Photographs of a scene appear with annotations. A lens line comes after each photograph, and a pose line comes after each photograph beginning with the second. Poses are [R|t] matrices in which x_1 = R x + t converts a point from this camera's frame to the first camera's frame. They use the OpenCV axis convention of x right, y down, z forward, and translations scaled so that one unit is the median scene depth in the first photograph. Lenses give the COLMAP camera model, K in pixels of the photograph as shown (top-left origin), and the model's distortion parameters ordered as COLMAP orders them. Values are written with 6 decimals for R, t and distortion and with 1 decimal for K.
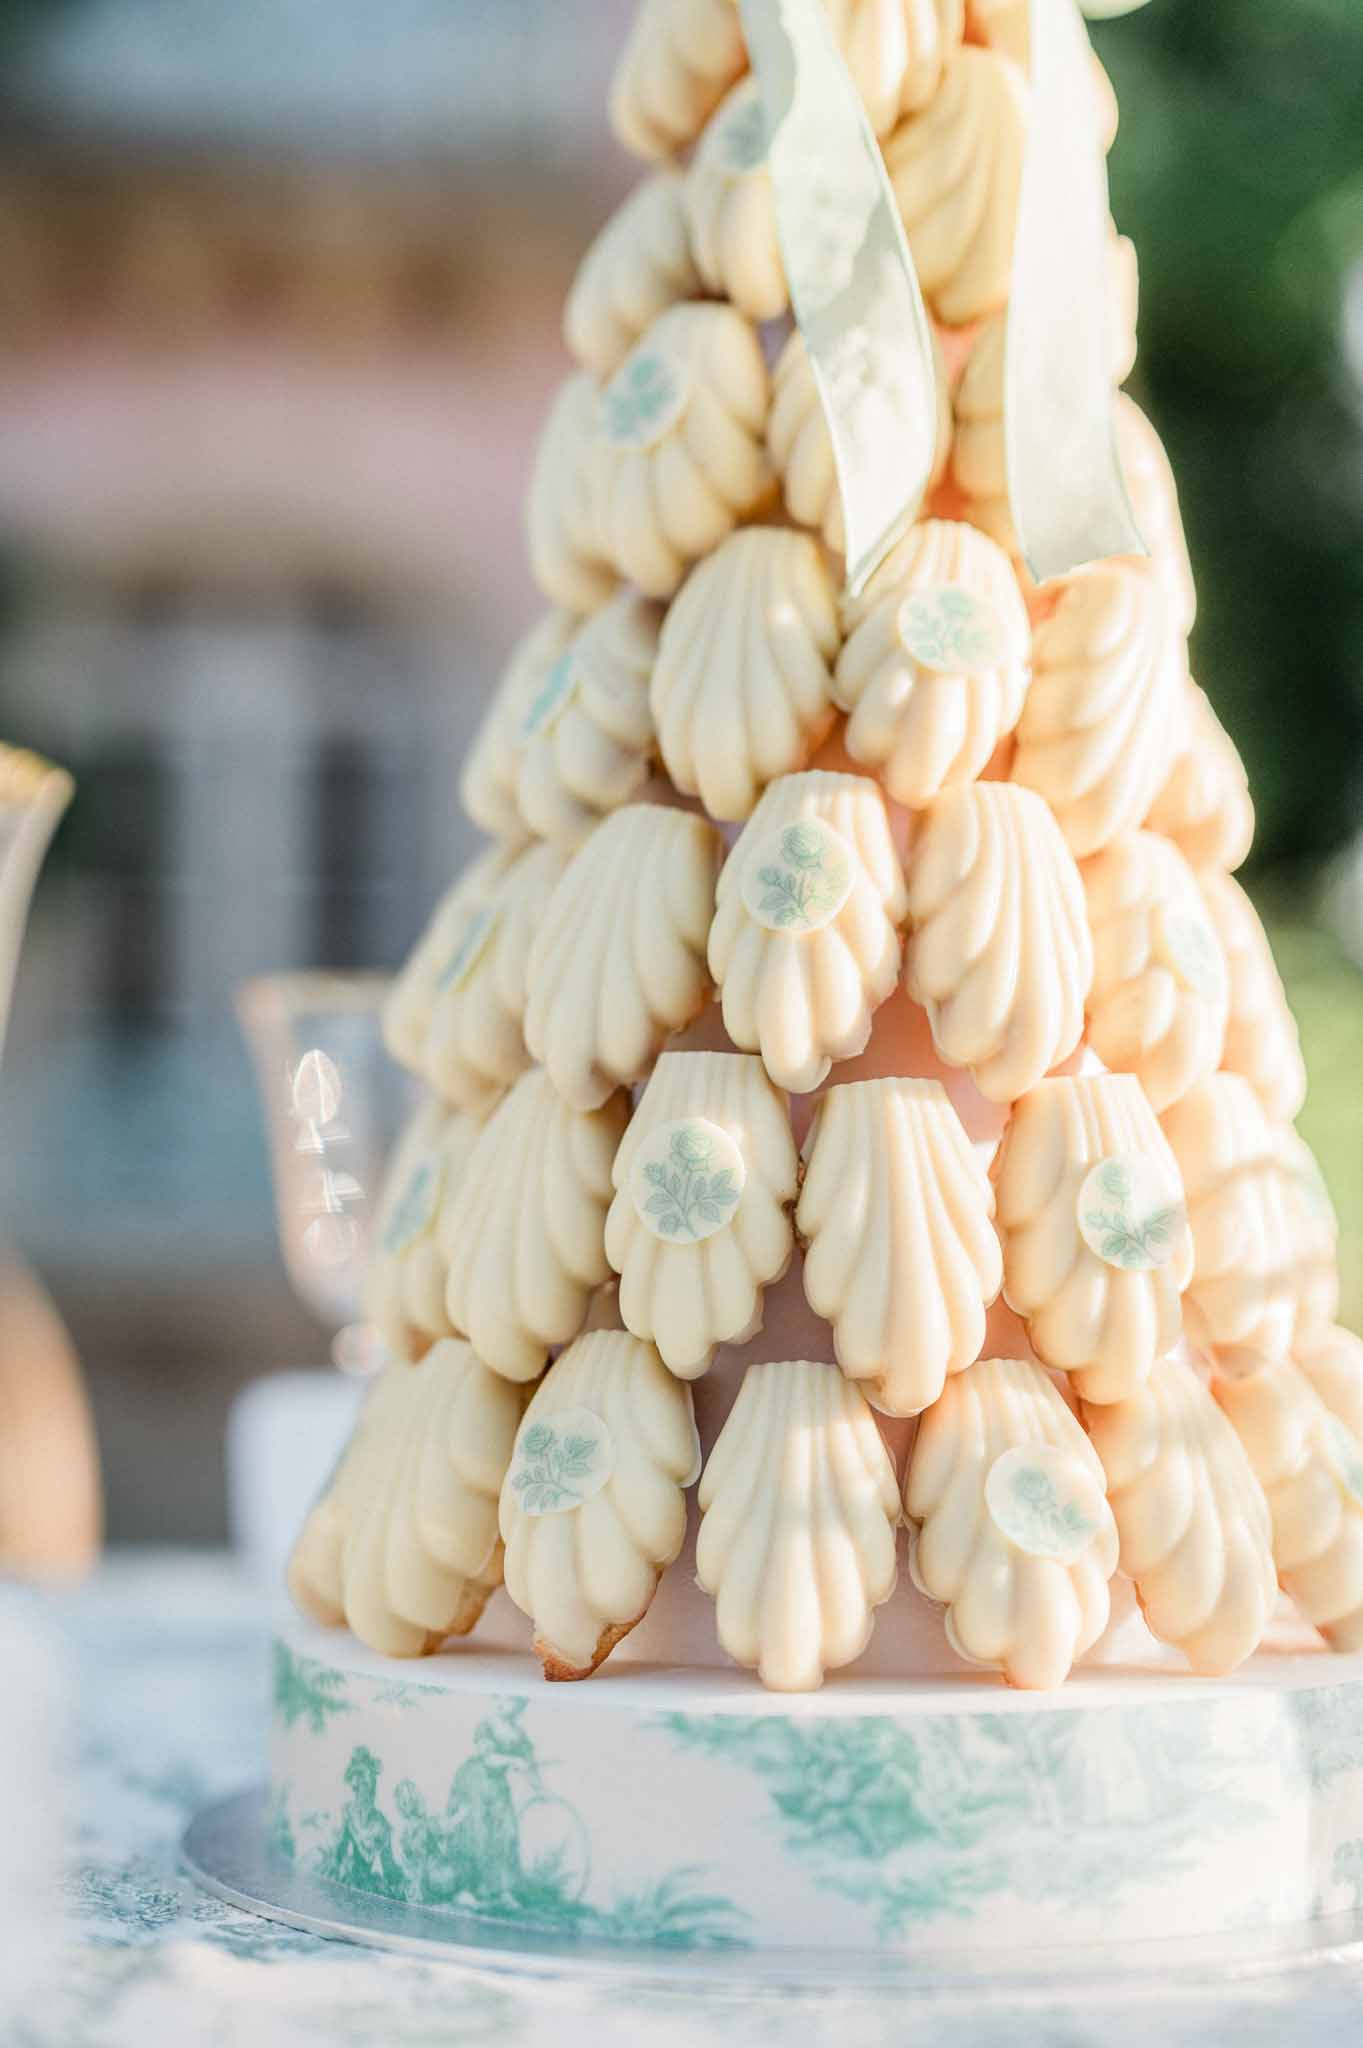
lens RADIAL K [[3436.5, 0, 600.2], [0, 3436.5, 983.7], [0, 0, 1]] dist [-0.019624, 0.000000]
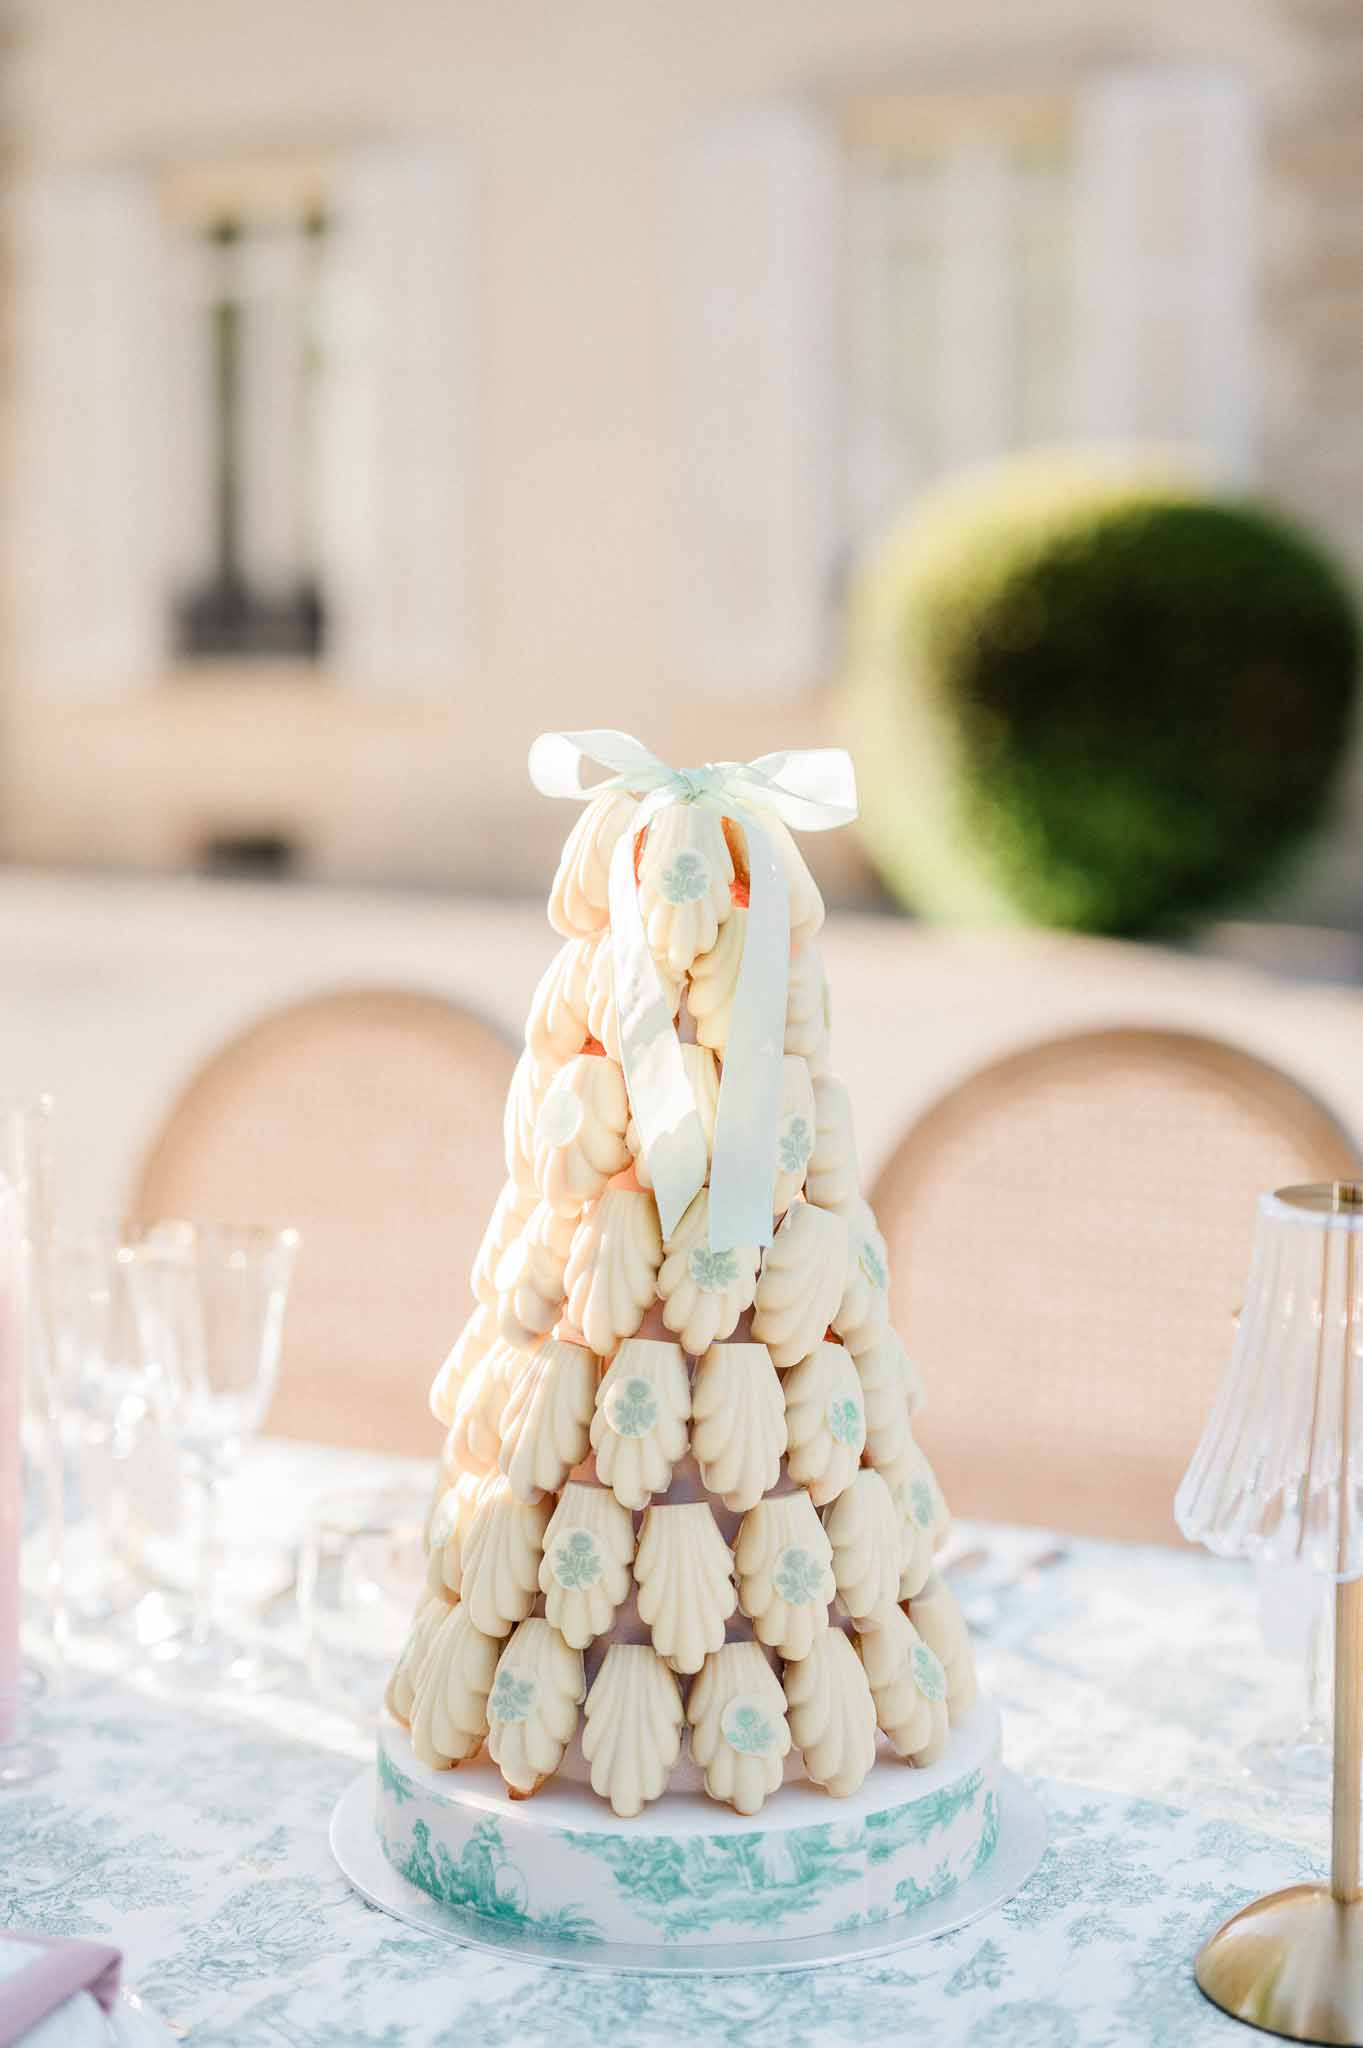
lens RADIAL K [[3436.5, 0, 638.4], [0, 3436.5, 849.8], [0, 0, 1]] dist [-0.019624, 0.000000]
pose [[0.999517, -0.003168, -0.030910, 0.124432], [0.007355, 0.990636, 0.136331, -0.626783], [0.030189, -0.136492, 0.990181, -0.923263]]
